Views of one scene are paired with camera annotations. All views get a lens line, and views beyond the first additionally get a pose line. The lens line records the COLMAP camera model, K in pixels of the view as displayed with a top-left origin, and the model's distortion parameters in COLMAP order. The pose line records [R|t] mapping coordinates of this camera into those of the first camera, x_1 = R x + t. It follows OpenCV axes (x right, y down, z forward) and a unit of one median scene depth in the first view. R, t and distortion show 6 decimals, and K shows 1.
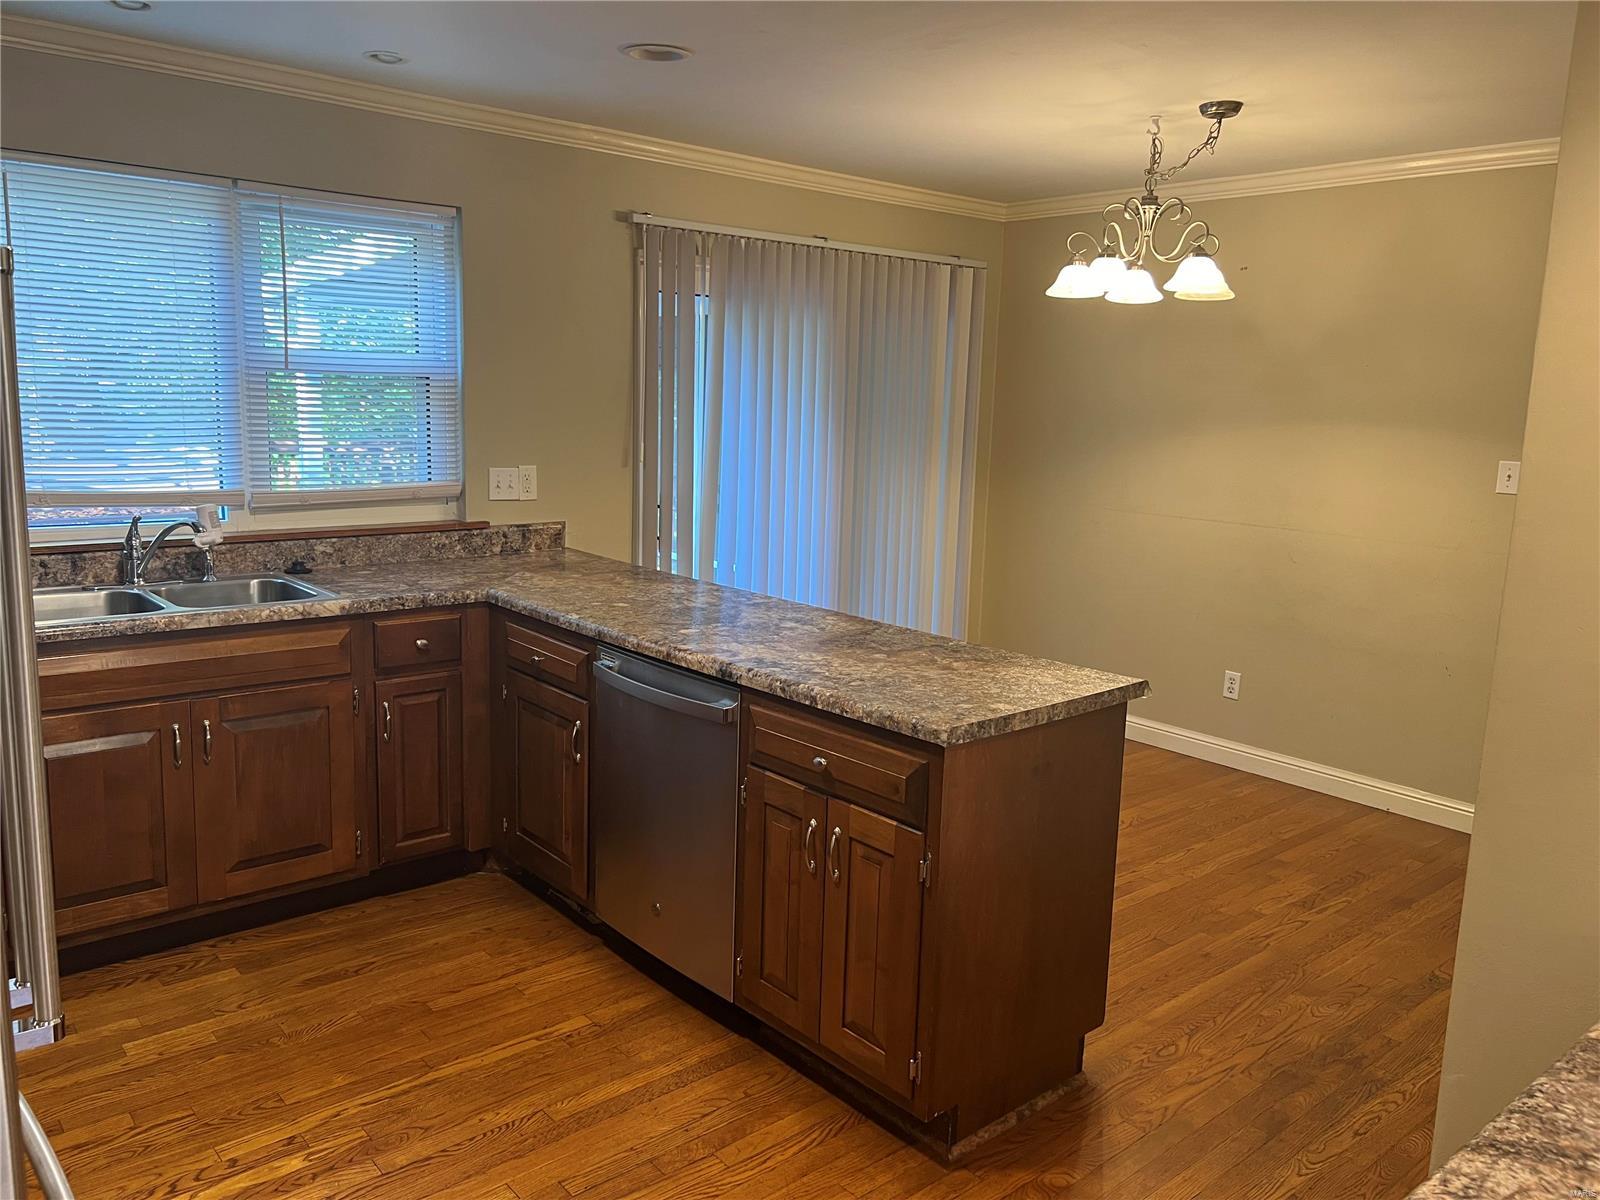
lens RADIAL K [[1209.3, 0, 803.2], [0, 1209.3, 593.6], [0, 0, 1]] dist [0.000621, -0.000816]
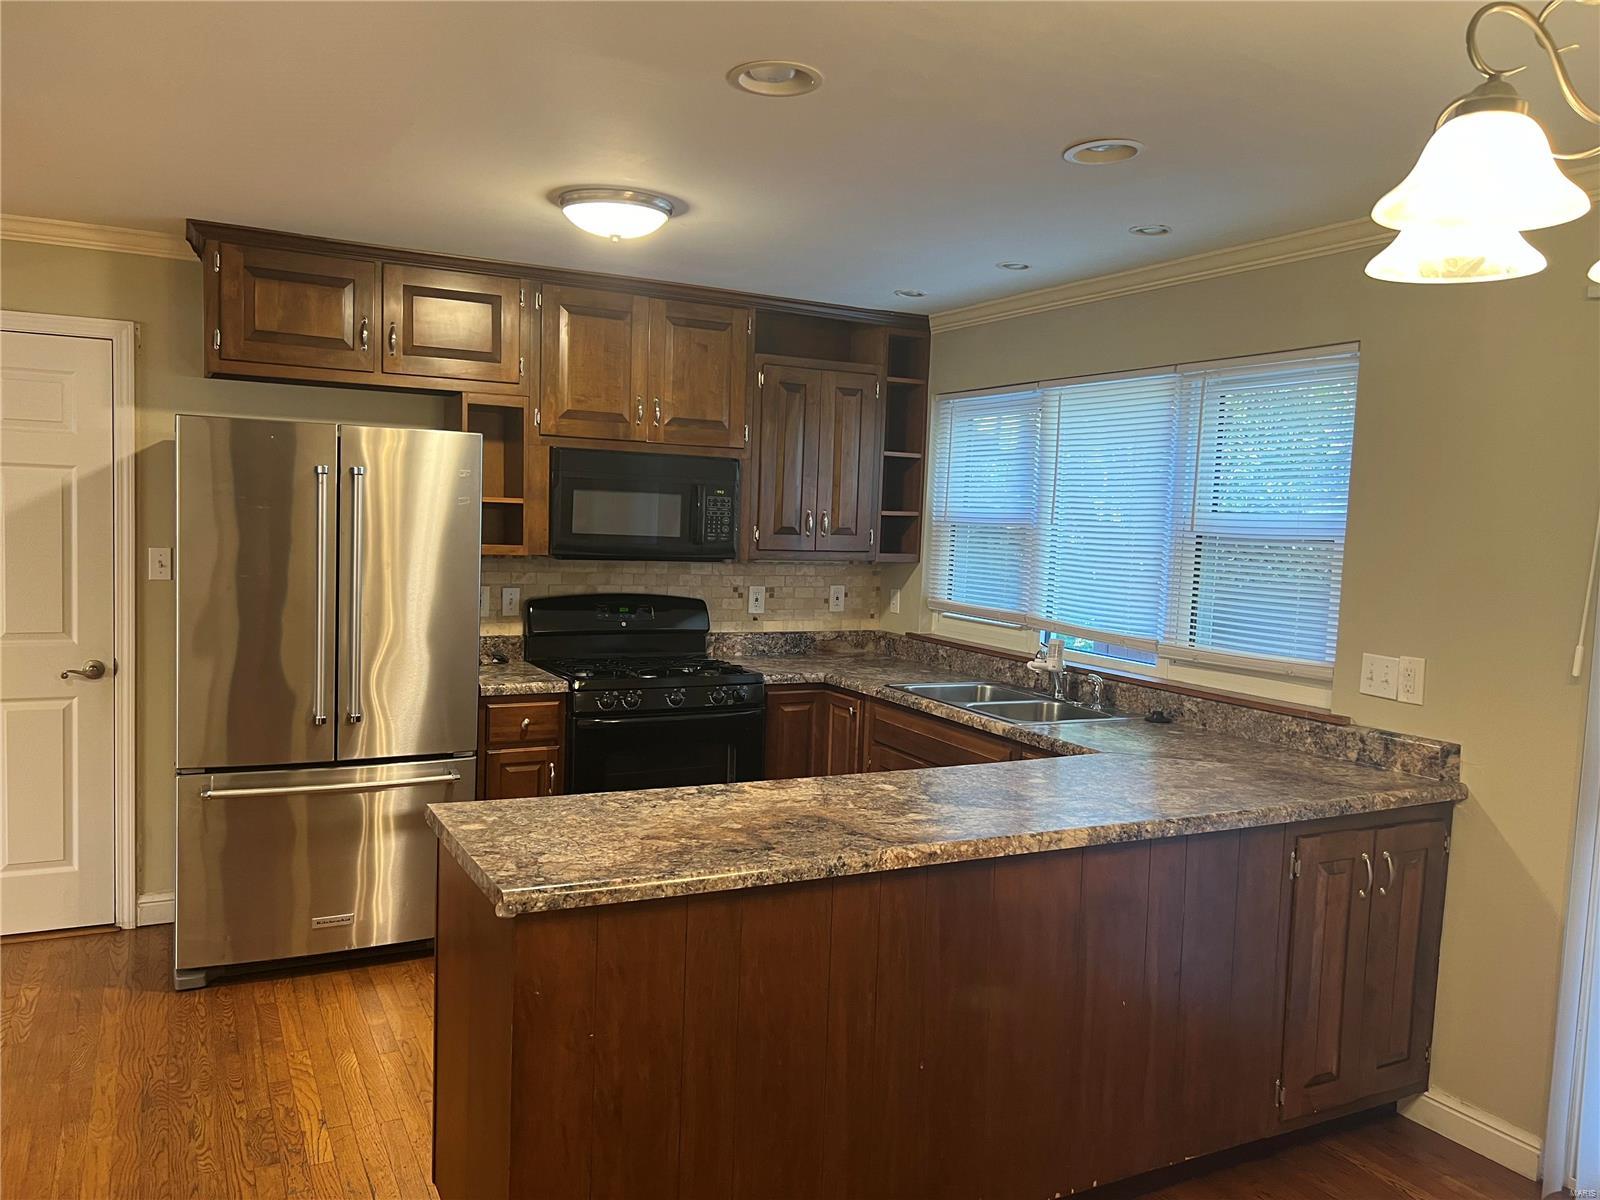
lens RADIAL K [[1209.3, 0, 802.6], [0, 1209.3, 607.3], [0, 0, 1]] dist [0.000621, -0.000816]
pose [[-0.237184, 0.027944, -0.971063, 0.601122], [-0.214850, 0.973325, 0.080487, -0.118505], [0.947409, 0.227723, -0.224853, 0.828392]]
